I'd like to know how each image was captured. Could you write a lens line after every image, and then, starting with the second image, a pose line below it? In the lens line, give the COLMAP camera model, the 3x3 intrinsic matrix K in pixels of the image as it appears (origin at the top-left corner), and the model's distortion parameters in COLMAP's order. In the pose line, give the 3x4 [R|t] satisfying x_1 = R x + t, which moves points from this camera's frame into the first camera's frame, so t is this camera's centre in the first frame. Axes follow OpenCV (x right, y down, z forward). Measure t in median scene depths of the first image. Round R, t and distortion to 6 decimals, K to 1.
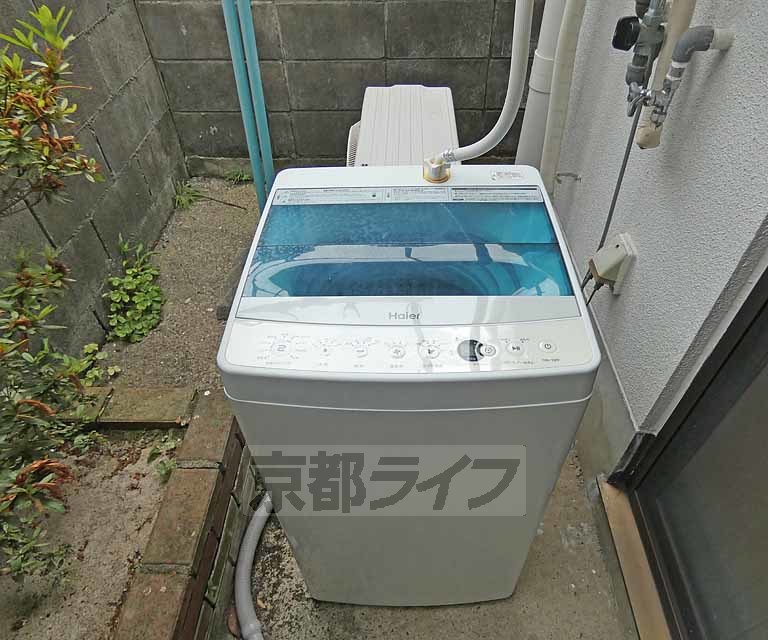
lens RADIAL K [[518.0, 0, 397.1], [0, 518.0, 321.0], [0, 0, 1]] dist [0.002311, -0.001883]
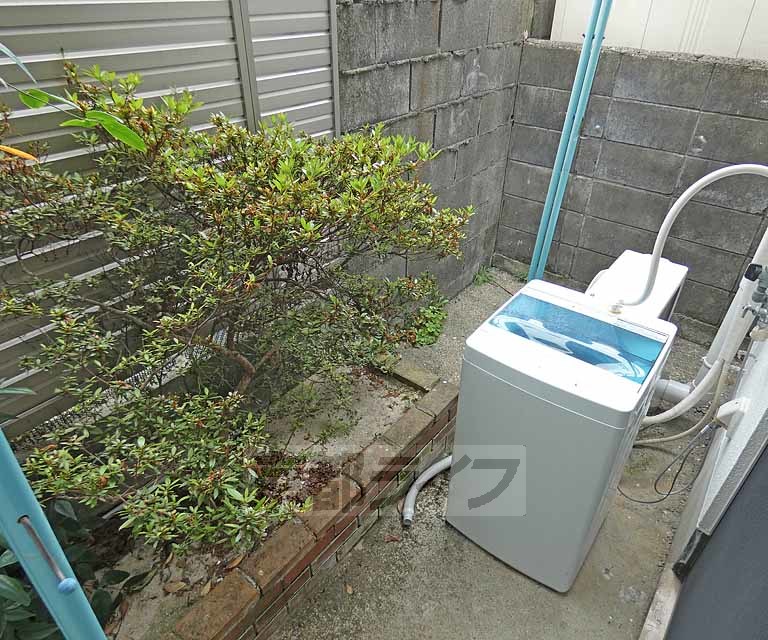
lens RADIAL K [[518.0, 0, 397.1], [0, 518.0, 321.0], [0, 0, 1]] dist [0.002311, -0.001883]
pose [[0.802395, 0.359235, -0.476562, 0.256499], [-0.445129, 0.892153, -0.076961, 0.167132], [0.397519, 0.273885, 0.875766, -0.633246]]
